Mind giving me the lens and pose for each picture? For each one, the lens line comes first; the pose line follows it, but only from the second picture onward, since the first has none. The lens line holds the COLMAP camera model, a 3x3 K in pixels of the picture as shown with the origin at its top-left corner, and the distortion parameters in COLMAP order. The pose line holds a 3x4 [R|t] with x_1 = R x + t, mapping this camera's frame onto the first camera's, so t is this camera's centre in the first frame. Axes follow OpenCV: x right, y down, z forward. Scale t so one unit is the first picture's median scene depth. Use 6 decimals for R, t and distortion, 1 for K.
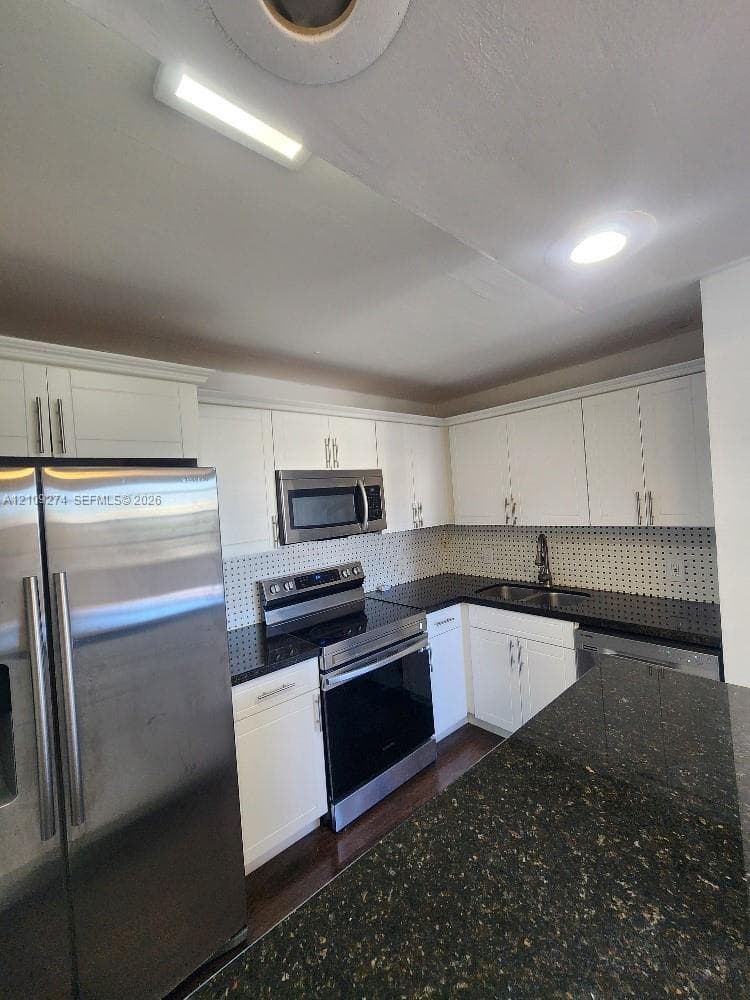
lens RADIAL K [[411.3, 0, 375.0], [0, 411.3, 500.0], [0, 0, 1]] dist [0.000562, 0.000069]
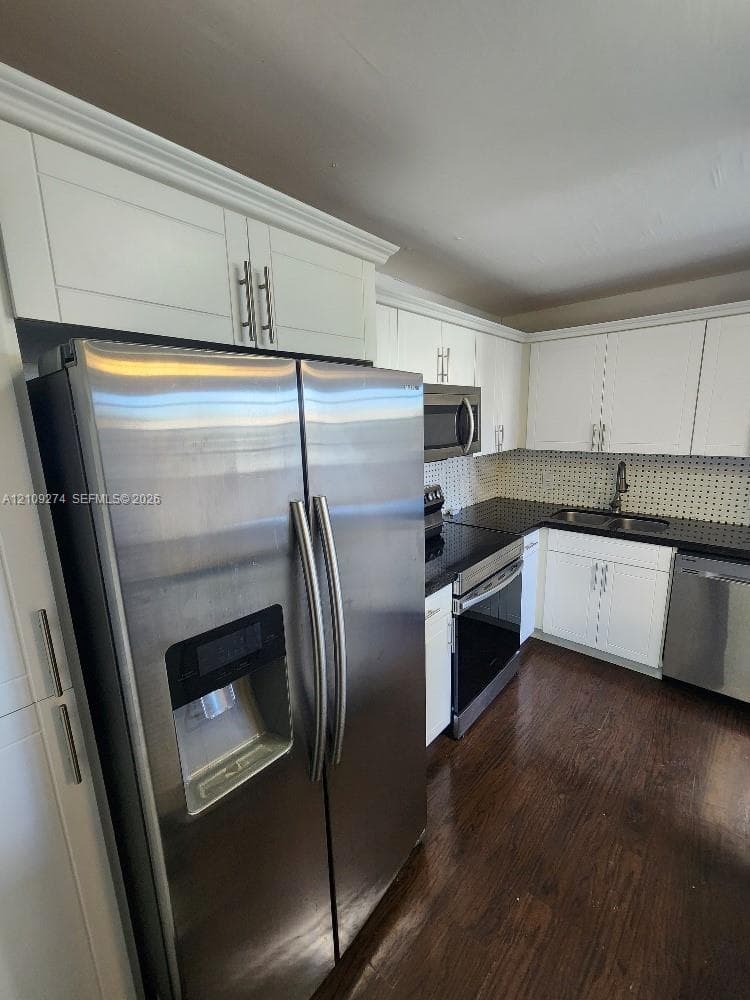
lens RADIAL K [[409.4, 0, 377.0], [0, 409.4, 502.1], [0, 0, 1]] dist [0.000772, 0.000033]
pose [[0.991846, 0.014229, 0.126647, -0.348830], [-0.038477, 0.980808, 0.191141, 0.013097], [-0.121497, -0.194455, 0.973358, 0.090439]]
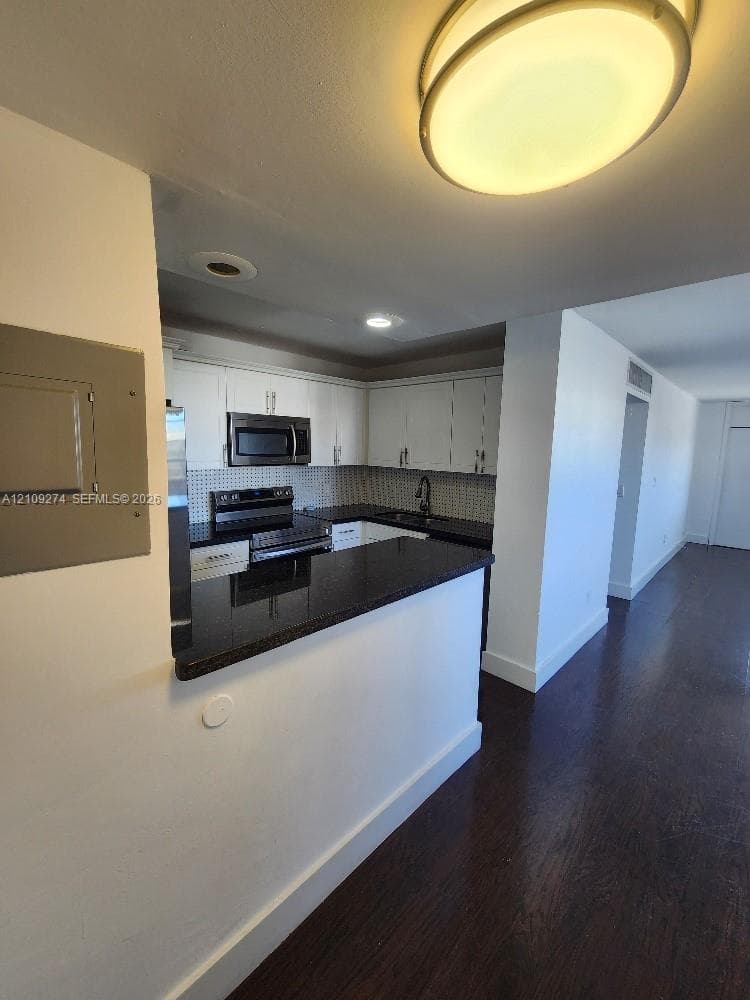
lens RADIAL K [[411.3, 0, 375.0], [0, 411.3, 500.0], [0, 0, 1]] dist [0.000562, 0.000069]
pose [[0.993111, 0.077258, 0.088102, 0.136573], [-0.087612, 0.988845, 0.120460, 0.010658], [-0.077813, -0.127349, 0.988801, -0.397534]]
